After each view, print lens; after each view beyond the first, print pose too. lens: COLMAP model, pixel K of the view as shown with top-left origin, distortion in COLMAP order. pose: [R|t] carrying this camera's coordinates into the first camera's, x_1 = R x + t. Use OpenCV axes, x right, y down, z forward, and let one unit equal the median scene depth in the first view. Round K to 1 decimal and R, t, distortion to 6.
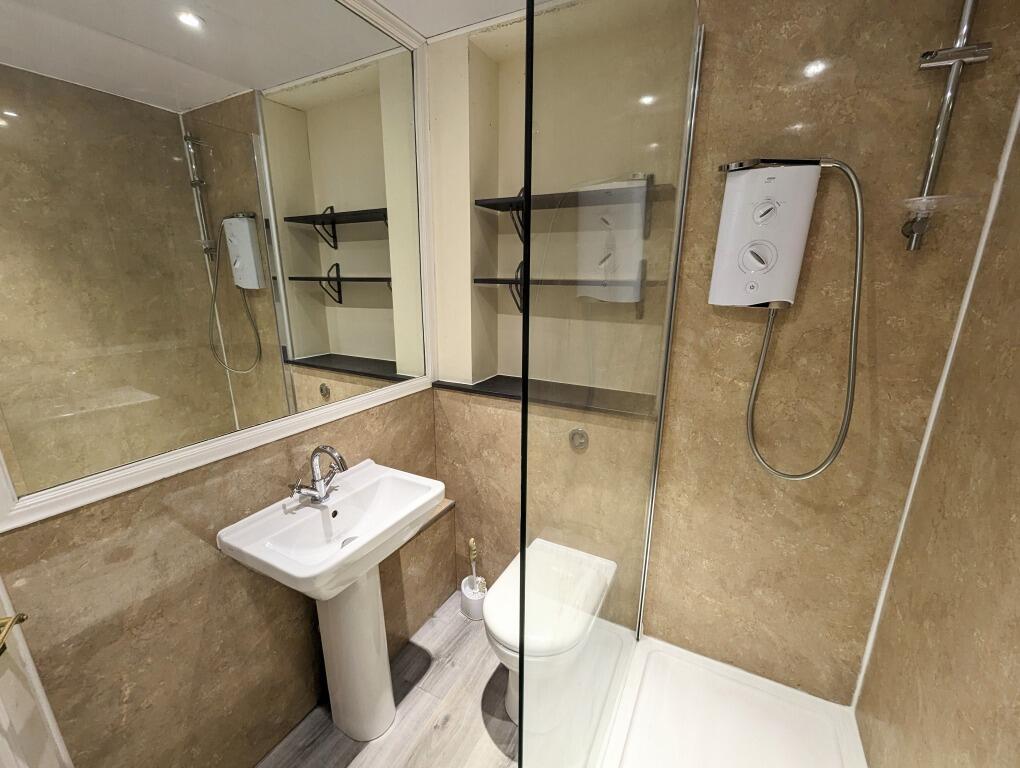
lens RADIAL K [[418.1, 0, 509.4], [0, 418.1, 382.2], [0, 0, 1]] dist [-0.024356, -0.000028]
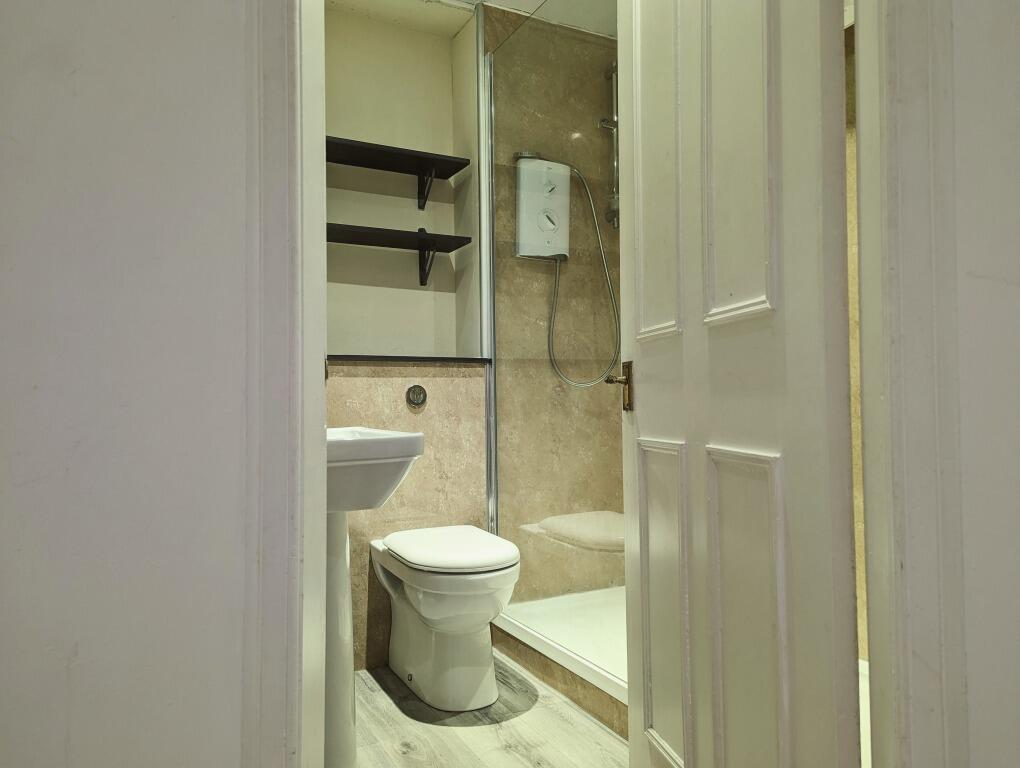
lens RADIAL K [[707.7, 0, 510.4], [0, 707.7, 387.1], [0, 0, 1]] dist [0.005717, -0.000878]
pose [[0.556999, 0.003571, 0.830506, -1.231675], [0.217653, 0.964412, -0.150121, 0.480755], [-0.801486, 0.264379, 0.536399, -0.003373]]
